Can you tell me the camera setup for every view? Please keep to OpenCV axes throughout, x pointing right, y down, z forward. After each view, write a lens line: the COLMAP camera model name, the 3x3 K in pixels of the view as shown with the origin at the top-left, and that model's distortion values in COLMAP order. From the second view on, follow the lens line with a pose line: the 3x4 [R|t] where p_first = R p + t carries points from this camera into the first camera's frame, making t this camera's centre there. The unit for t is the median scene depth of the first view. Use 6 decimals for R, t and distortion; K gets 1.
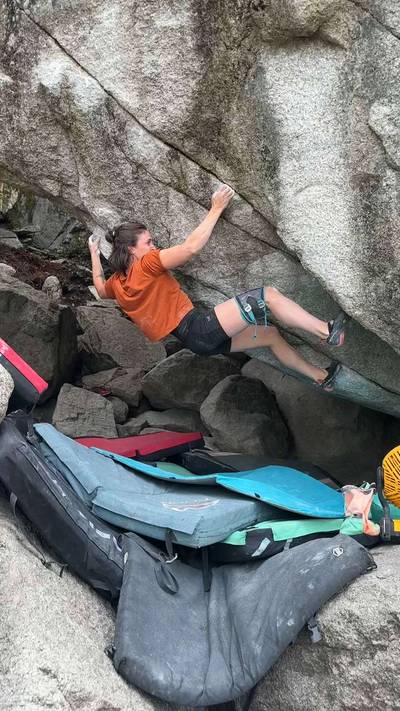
lens RADIAL K [[606.7, 0, 202.0], [0, 606.7, 361.5], [0, 0, 1]] dist [0.091877, -0.164846]
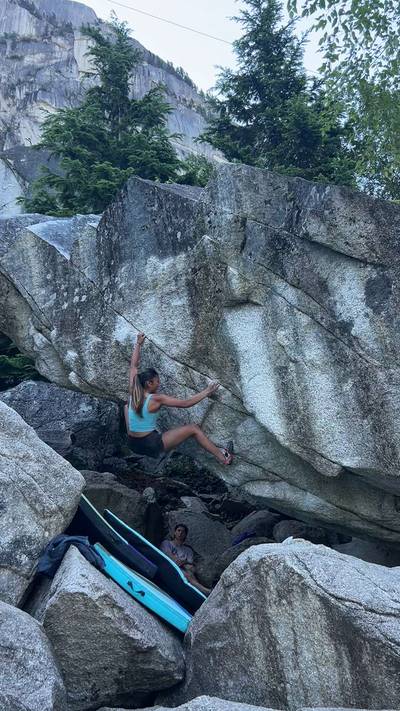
lens RADIAL K [[673.0, 0, 196.6], [0, 673.0, 356.7], [0, 0, 1]] dist [0.157537, 0.000000]
pose [[0.974826, -0.103378, -0.197554, 0.360921], [0.020659, 0.924088, -0.381621, 0.358912], [0.222008, 0.367933, 0.902961, -0.730654]]
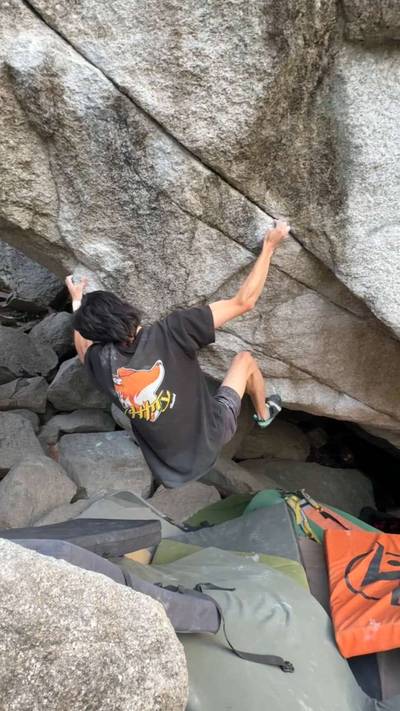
lens RADIAL K [[428.7, 0, 199.8], [0, 428.7, 361.9], [0, 0, 1]] dist [-0.009016, 0.007640]
pose [[0.916838, -0.122778, 0.379913, -0.293579], [0.086896, 0.990096, 0.110267, -0.165971], [-0.389689, -0.068083, 0.918426, 0.474841]]
